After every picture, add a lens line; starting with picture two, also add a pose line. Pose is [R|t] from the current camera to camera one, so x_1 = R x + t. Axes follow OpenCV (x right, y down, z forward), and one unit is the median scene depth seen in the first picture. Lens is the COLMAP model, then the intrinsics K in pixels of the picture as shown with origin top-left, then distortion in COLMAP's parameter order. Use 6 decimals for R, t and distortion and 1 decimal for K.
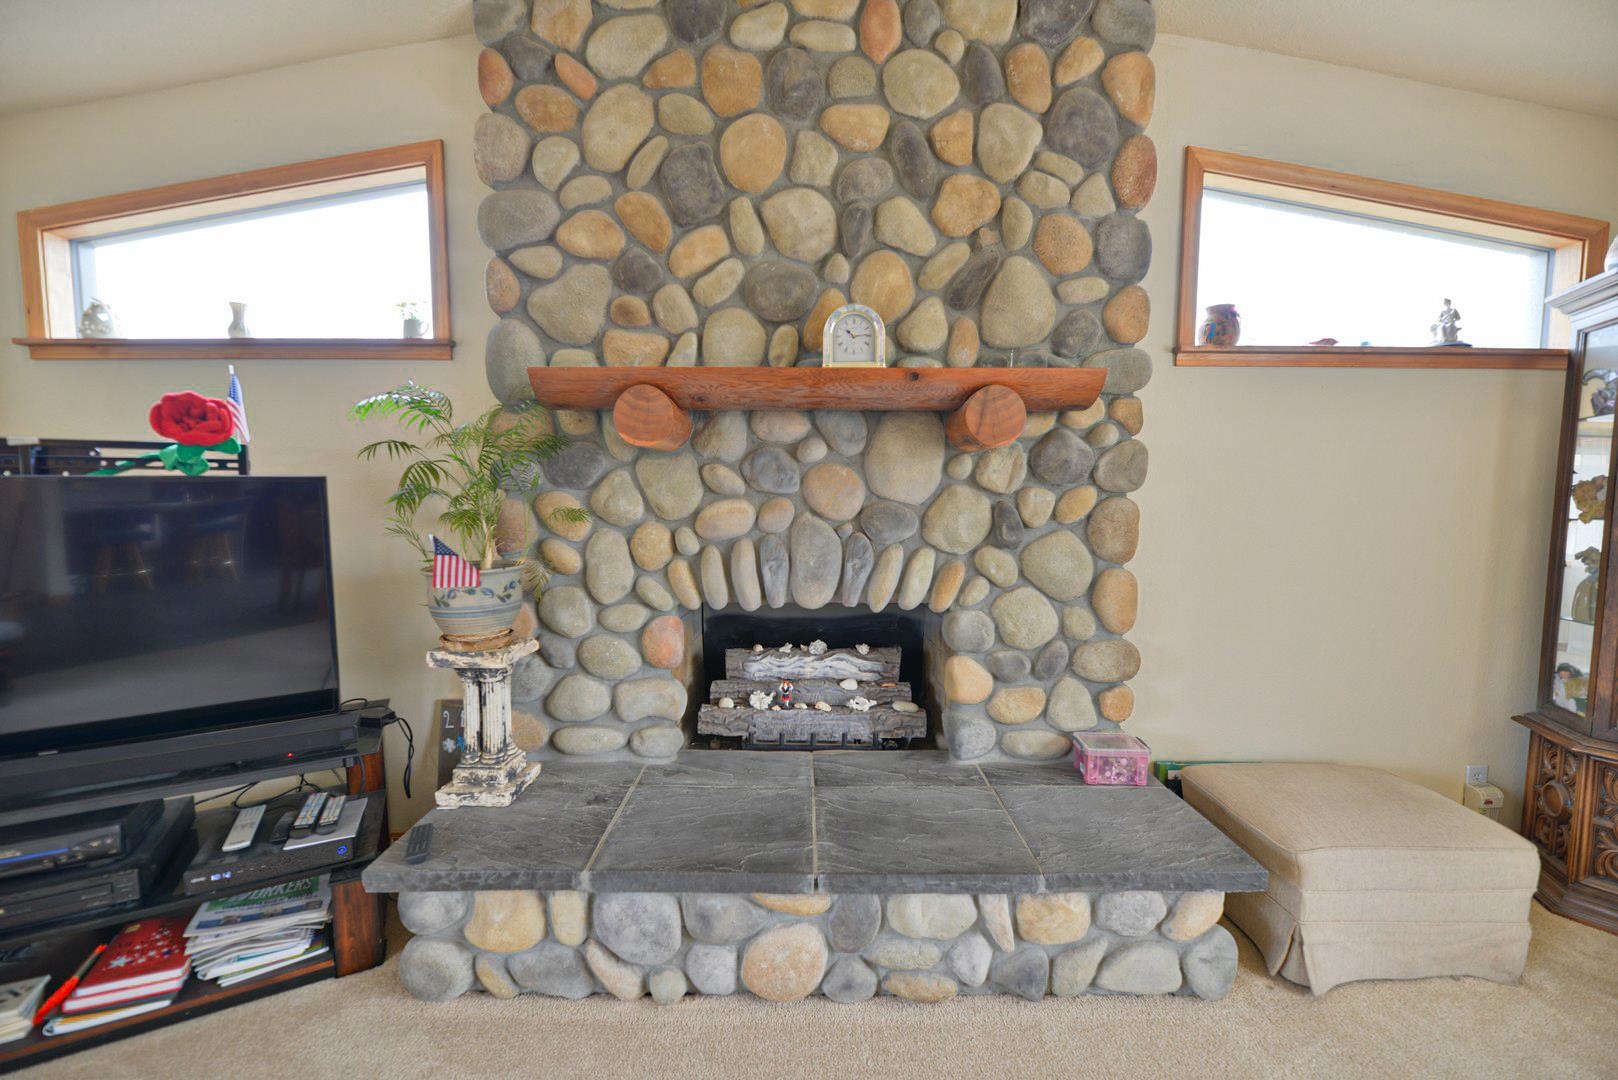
lens RADIAL K [[642.8, 0, 806.2], [0, 642.8, 537.2], [0, 0, 1]] dist [-0.002194, -0.002295]
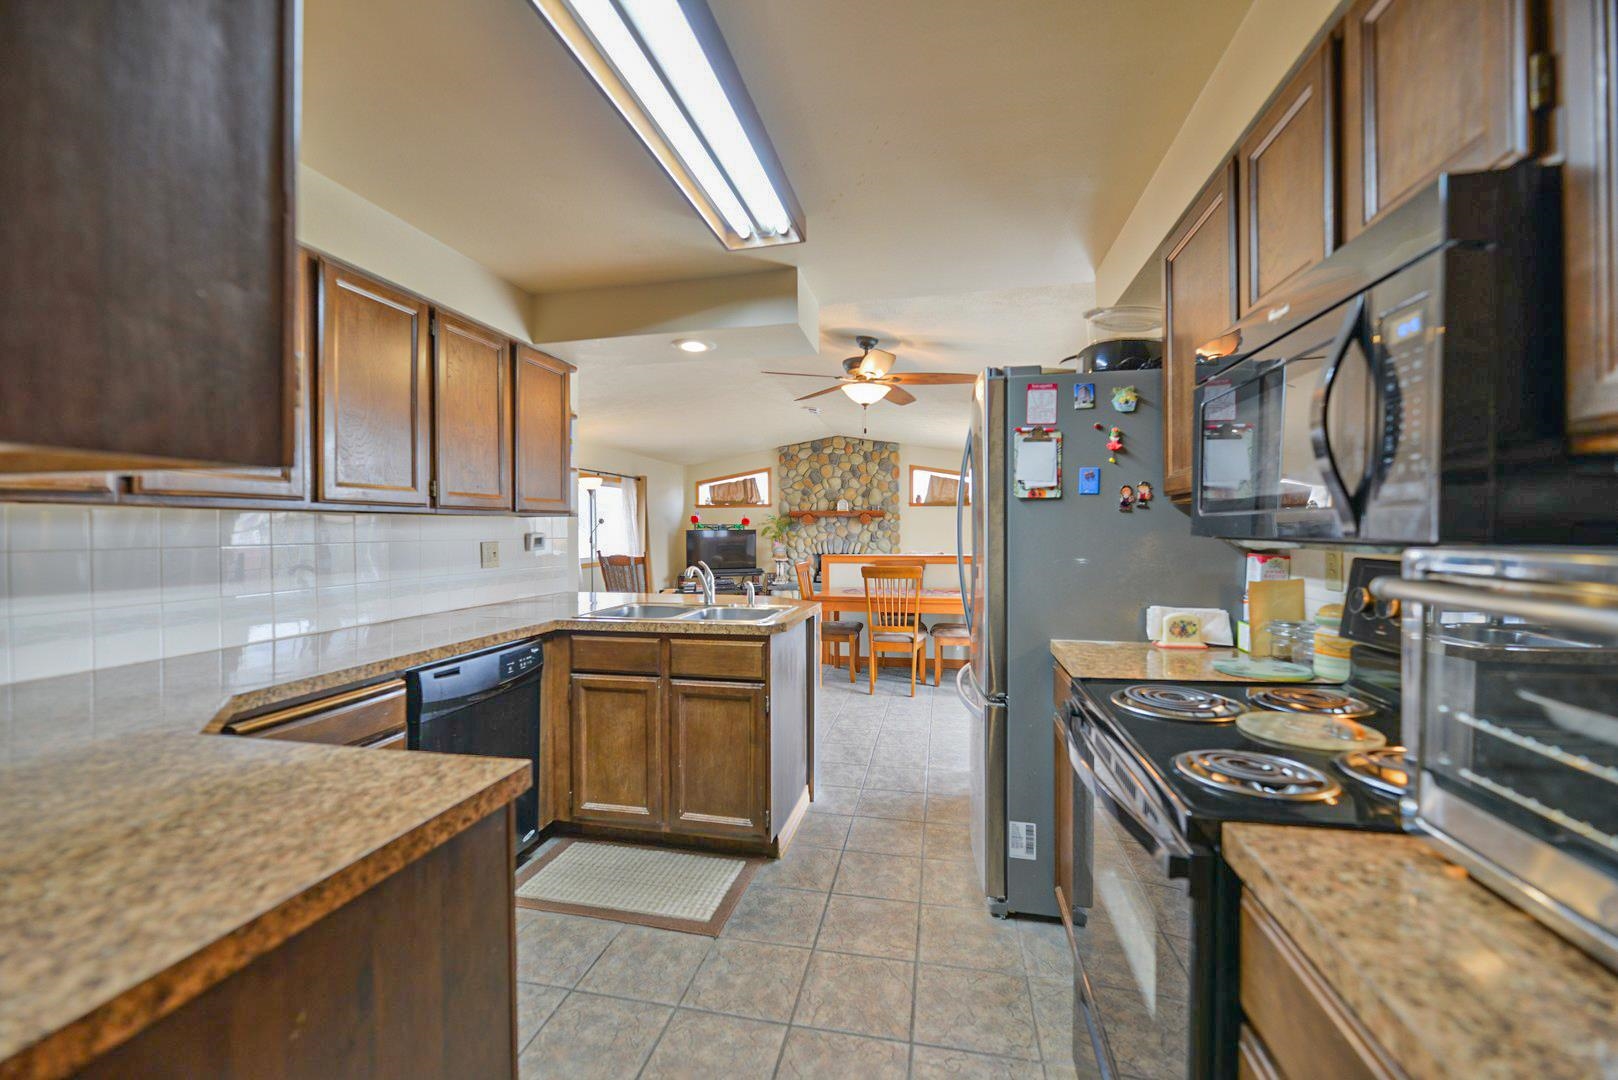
lens RADIAL K [[642.8, 0, 805.9], [0, 642.8, 536.4], [0, 0, 1]] dist [-0.002194, -0.002295]
pose [[0.977872, -0.004504, -0.209156, 0.896901], [-0.011634, 0.997051, -0.075861, 0.386928], [0.208881, 0.076616, 0.974935, -4.396711]]
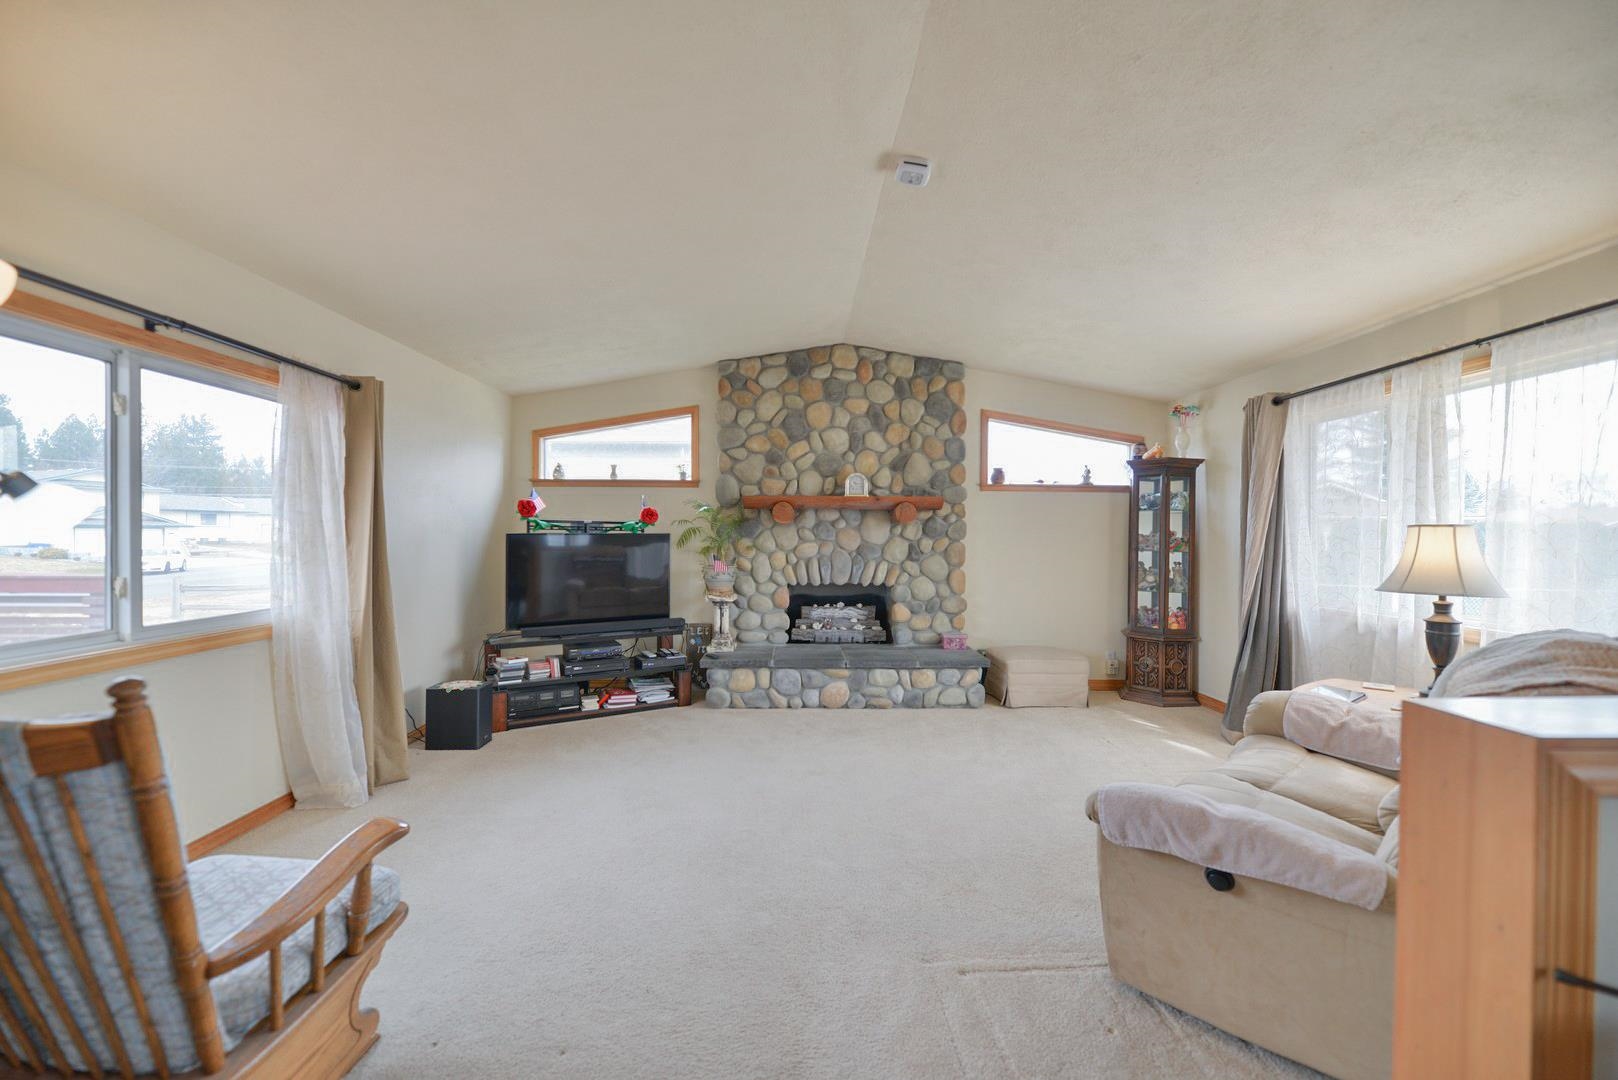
lens RADIAL K [[642.8, 0, 803.2], [0, 642.8, 539.3], [0, 0, 1]] dist [-0.002194, -0.002295]
pose [[0.999933, 0.002470, 0.011327, -0.176310], [-0.001573, 0.996914, -0.078483, 0.137989], [-0.011486, 0.078460, 0.996851, -1.657265]]
